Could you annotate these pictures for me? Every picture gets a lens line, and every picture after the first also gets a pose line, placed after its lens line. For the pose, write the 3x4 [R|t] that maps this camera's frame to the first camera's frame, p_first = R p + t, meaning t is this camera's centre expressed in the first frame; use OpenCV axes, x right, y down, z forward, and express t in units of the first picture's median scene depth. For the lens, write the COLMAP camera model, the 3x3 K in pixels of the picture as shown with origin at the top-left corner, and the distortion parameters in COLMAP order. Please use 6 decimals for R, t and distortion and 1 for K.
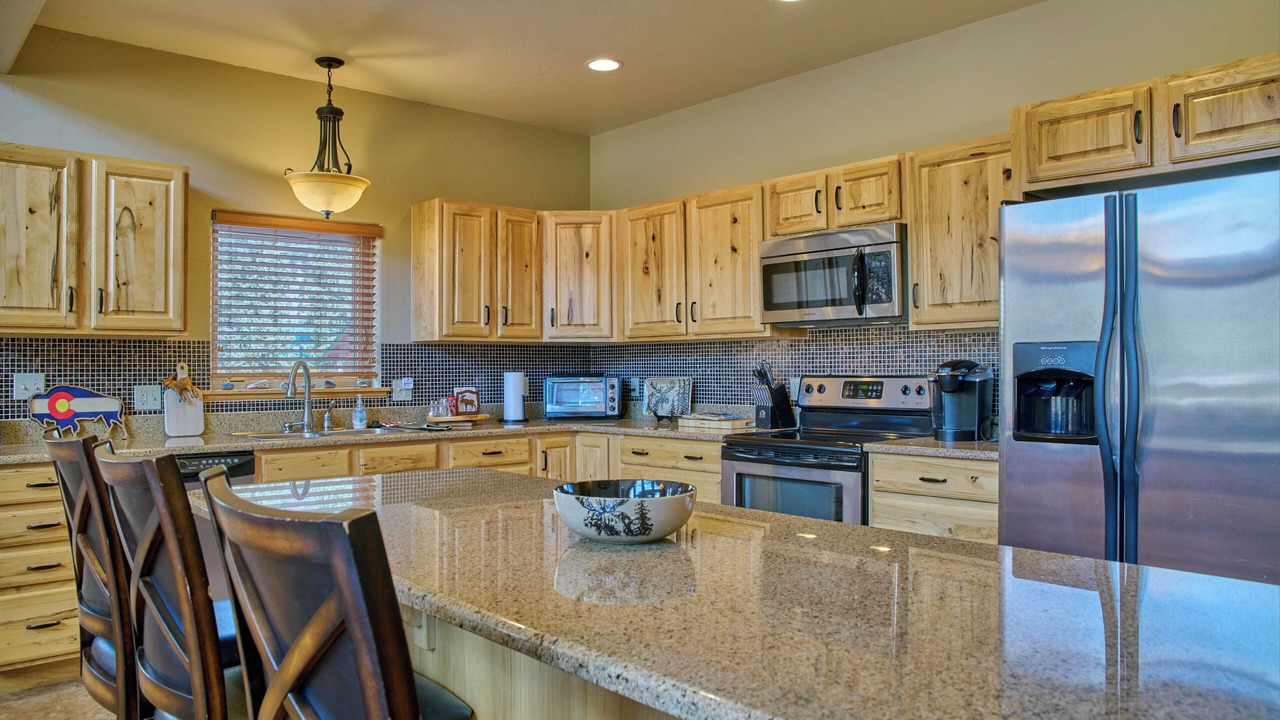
lens RADIAL K [[913.2, 0, 611.8], [0, 913.2, 355.6], [0, 0, 1]] dist [-0.102668, 0.102964]
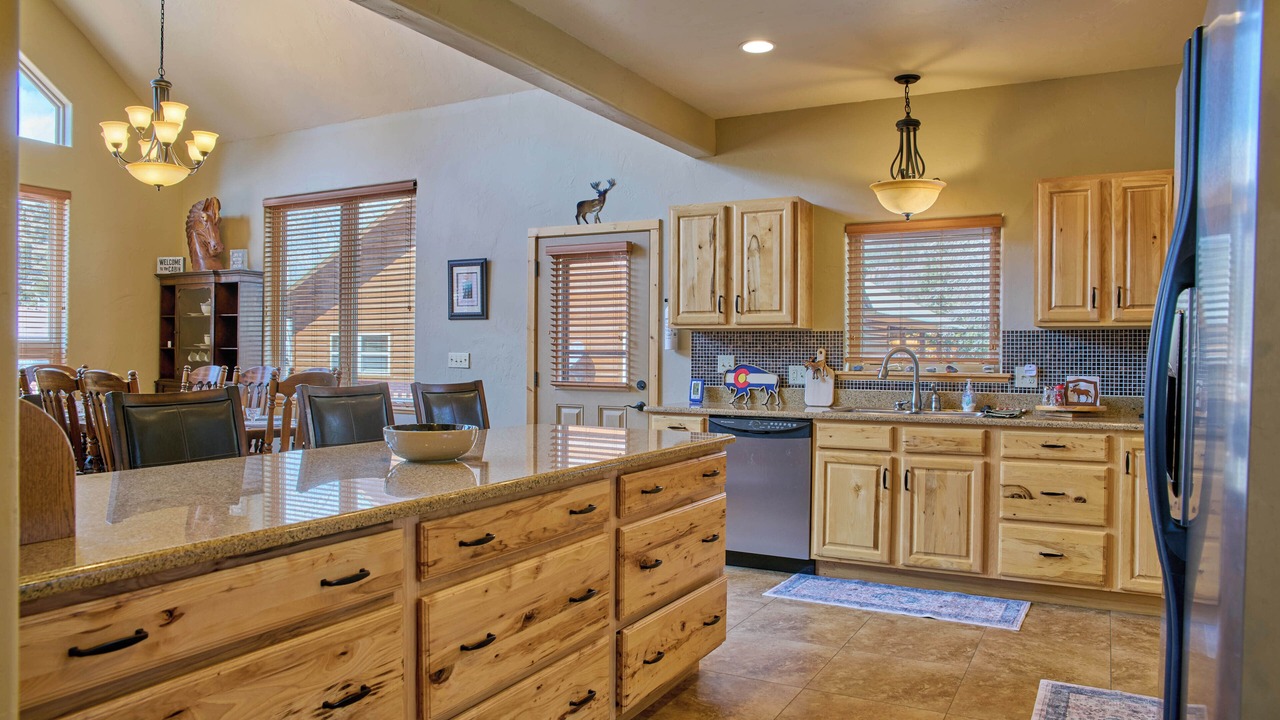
lens RADIAL K [[874.7, 0, 646.2], [0, 874.7, 361.6], [0, 0, 1]] dist [-0.112308, 0.093717]
pose [[0.359694, 0.014751, -0.932954, 0.567536], [0.002778, 0.999854, 0.016880, 0.004732], [0.933066, -0.008663, 0.359600, 0.313314]]
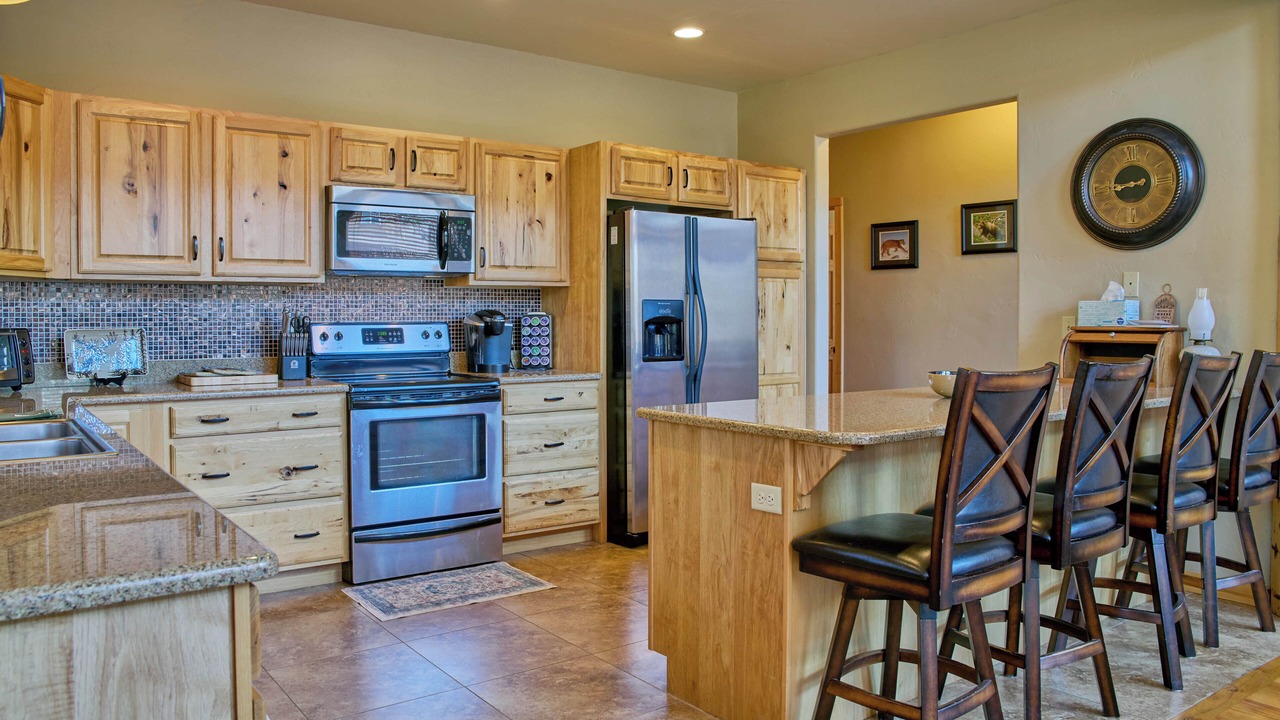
lens RADIAL K [[913.2, 0, 611.8], [0, 913.2, 355.6], [0, 0, 1]] dist [-0.102668, 0.102964]
pose [[0.092892, -0.038655, 0.994926, -0.766306], [-0.012014, 0.999130, 0.039940, 0.014048], [-0.995604, -0.015663, 0.092347, 0.607096]]
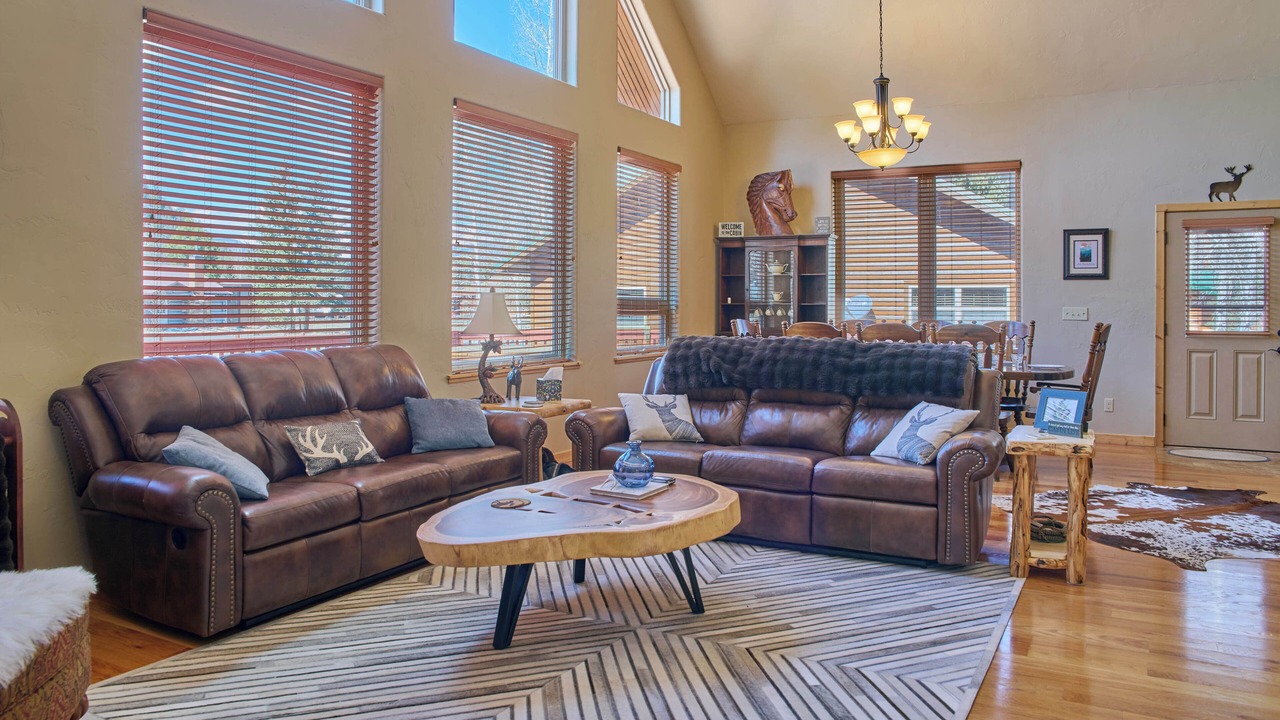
lens RADIAL K [[913.0, 0, 660.5], [0, 913.0, 309.3], [0, 0, 1]] dist [-0.085375, 0.091130]
pose [[0.366464, 0.007469, -0.930402, 0.455711], [0.006515, 0.999923, 0.010593, -0.007297], [0.930409, -0.009944, 0.366387, -0.915937]]
